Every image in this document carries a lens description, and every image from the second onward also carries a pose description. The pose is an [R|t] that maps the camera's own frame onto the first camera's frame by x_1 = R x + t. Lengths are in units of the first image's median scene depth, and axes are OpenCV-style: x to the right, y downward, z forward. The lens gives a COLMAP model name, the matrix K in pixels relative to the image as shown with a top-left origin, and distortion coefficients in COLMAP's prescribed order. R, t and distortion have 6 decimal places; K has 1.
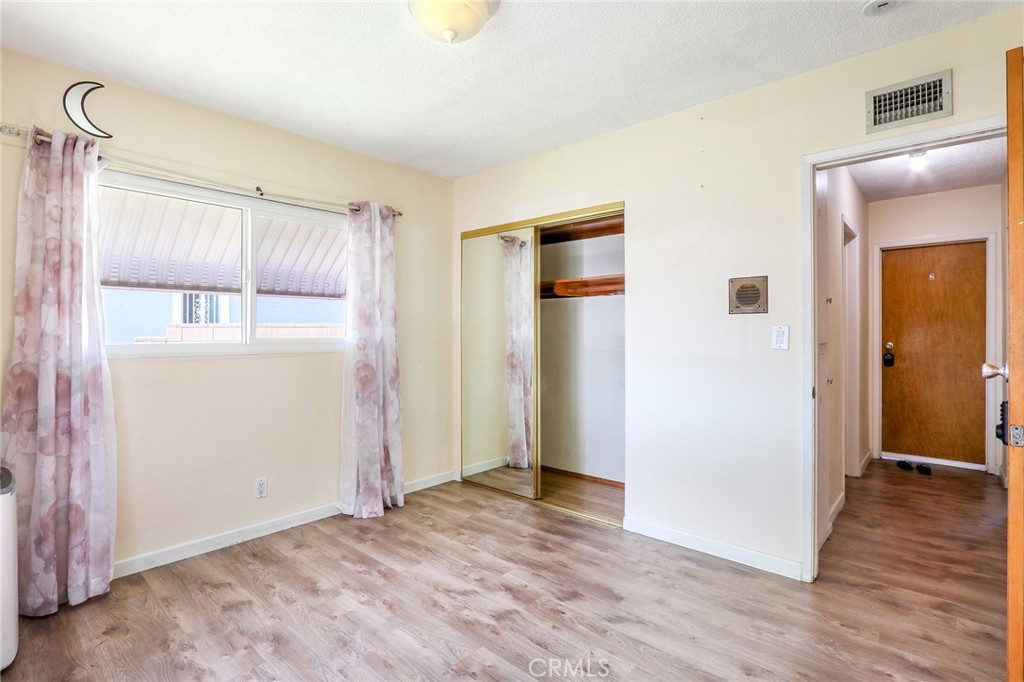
lens RADIAL K [[491.5, 0, 492.6], [0, 491.5, 333.8], [0, 0, 1]] dist [-0.017904, 0.001427]
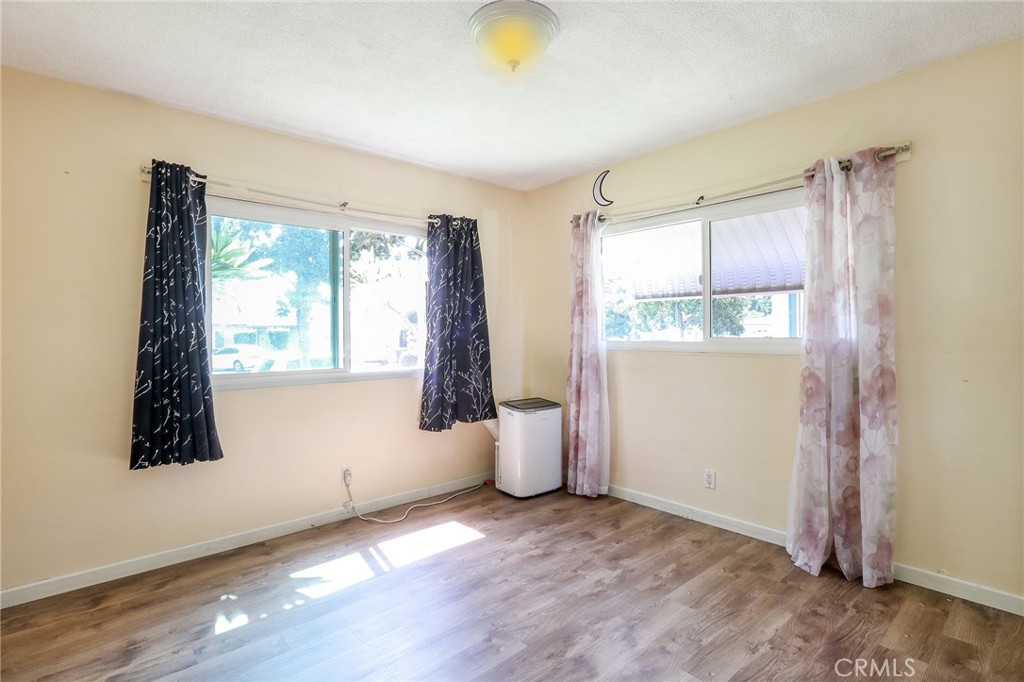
lens RADIAL K [[491.5, 0, 510.1], [0, 491.5, 334.5], [0, 0, 1]] dist [-0.017904, 0.001427]
pose [[-0.087777, 0.007283, -0.996114, 0.644044], [0.002196, 0.999972, 0.007118, -0.005935], [0.996138, -0.001563, -0.087790, 0.693141]]
